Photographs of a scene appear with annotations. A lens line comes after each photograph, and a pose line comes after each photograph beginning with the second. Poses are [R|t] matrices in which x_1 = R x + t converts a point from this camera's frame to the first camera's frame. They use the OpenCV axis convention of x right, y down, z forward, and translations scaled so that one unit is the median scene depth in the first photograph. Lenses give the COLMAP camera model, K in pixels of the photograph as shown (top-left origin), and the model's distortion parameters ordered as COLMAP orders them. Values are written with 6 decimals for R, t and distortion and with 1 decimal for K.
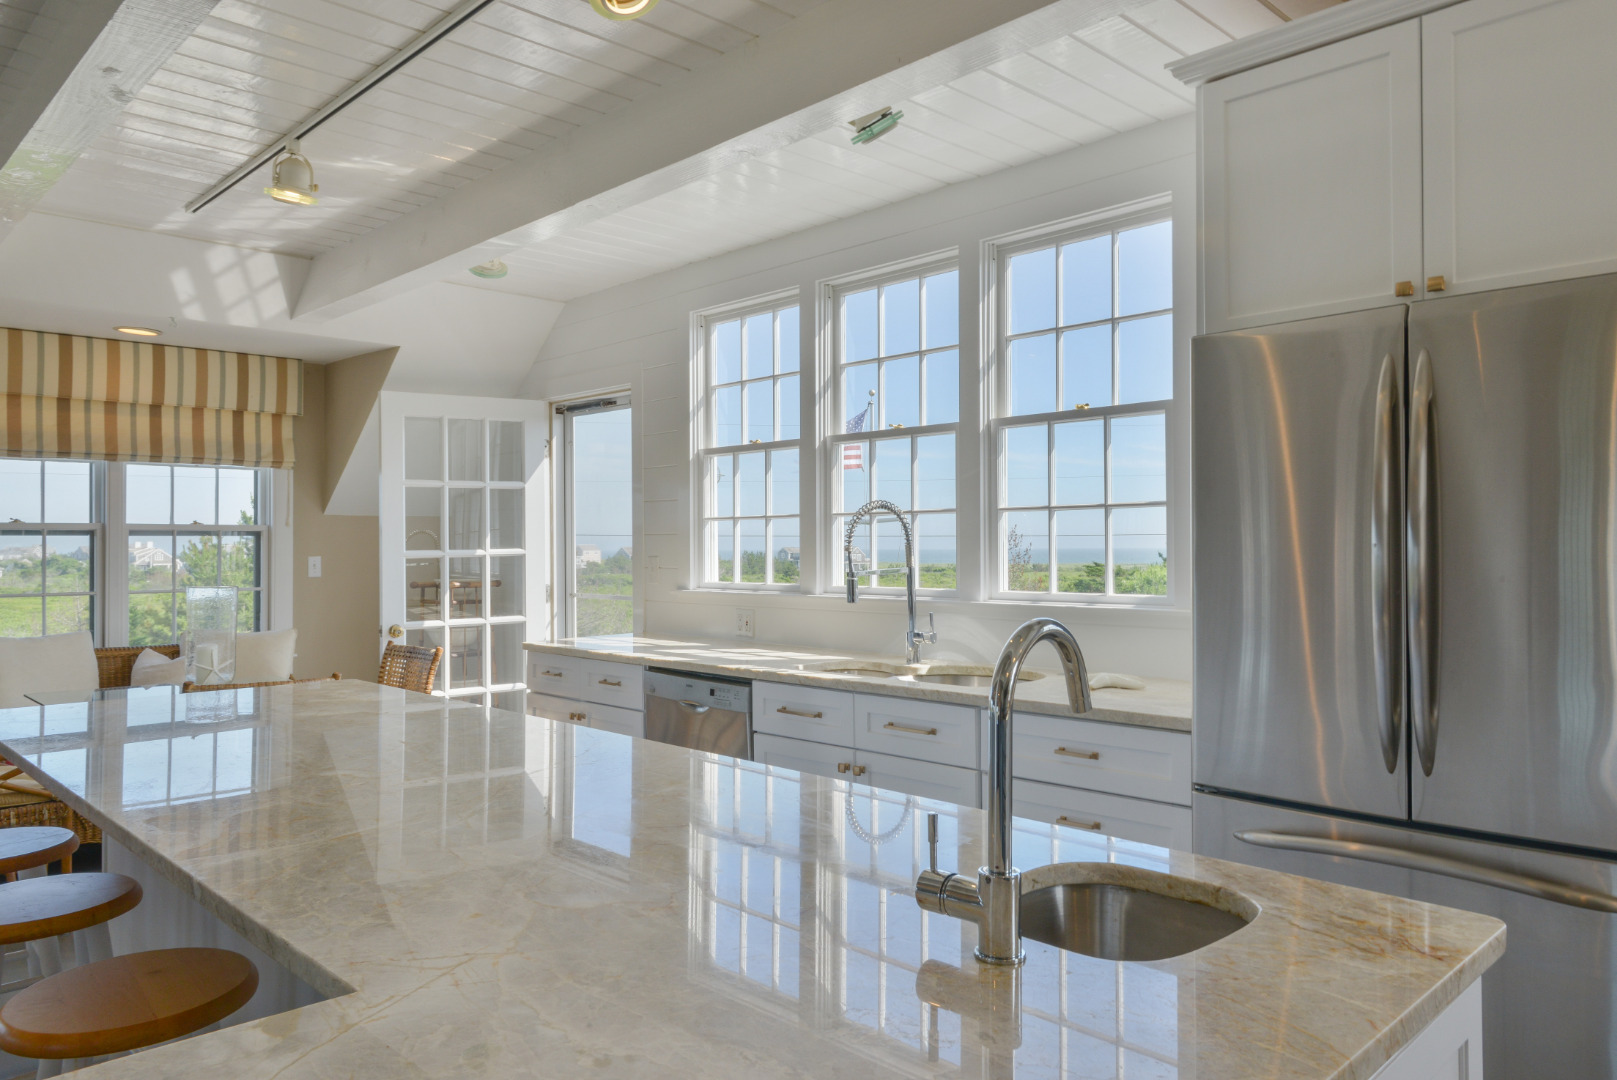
lens RADIAL K [[1084.8, 0, 808.8], [0, 1084.8, 531.0], [0, 0, 1]] dist [0.018842, -0.020592]
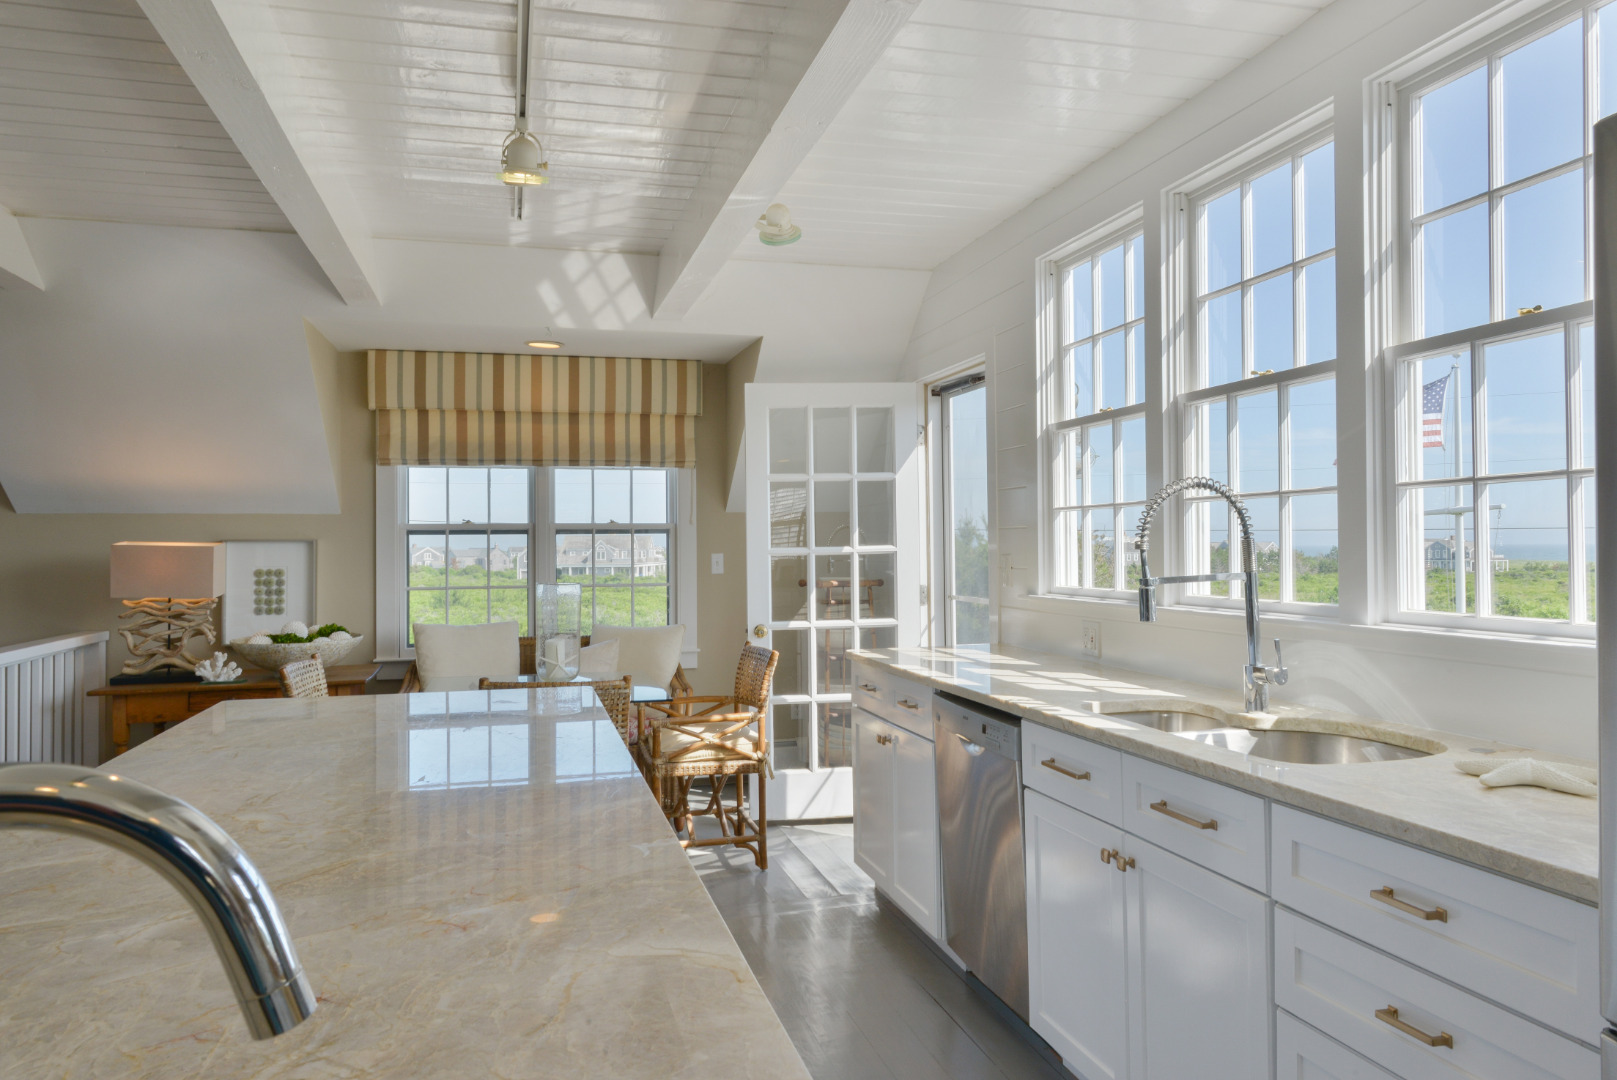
lens RADIAL K [[1084.8, 0, 808.8], [0, 1084.8, 531.0], [0, 0, 1]] dist [0.018842, -0.020592]
pose [[0.872599, -0.008484, -0.488363, 0.132672], [0.010431, 0.999945, 0.001268, 0.002340], [0.488325, -0.006200, 0.872640, 0.181910]]
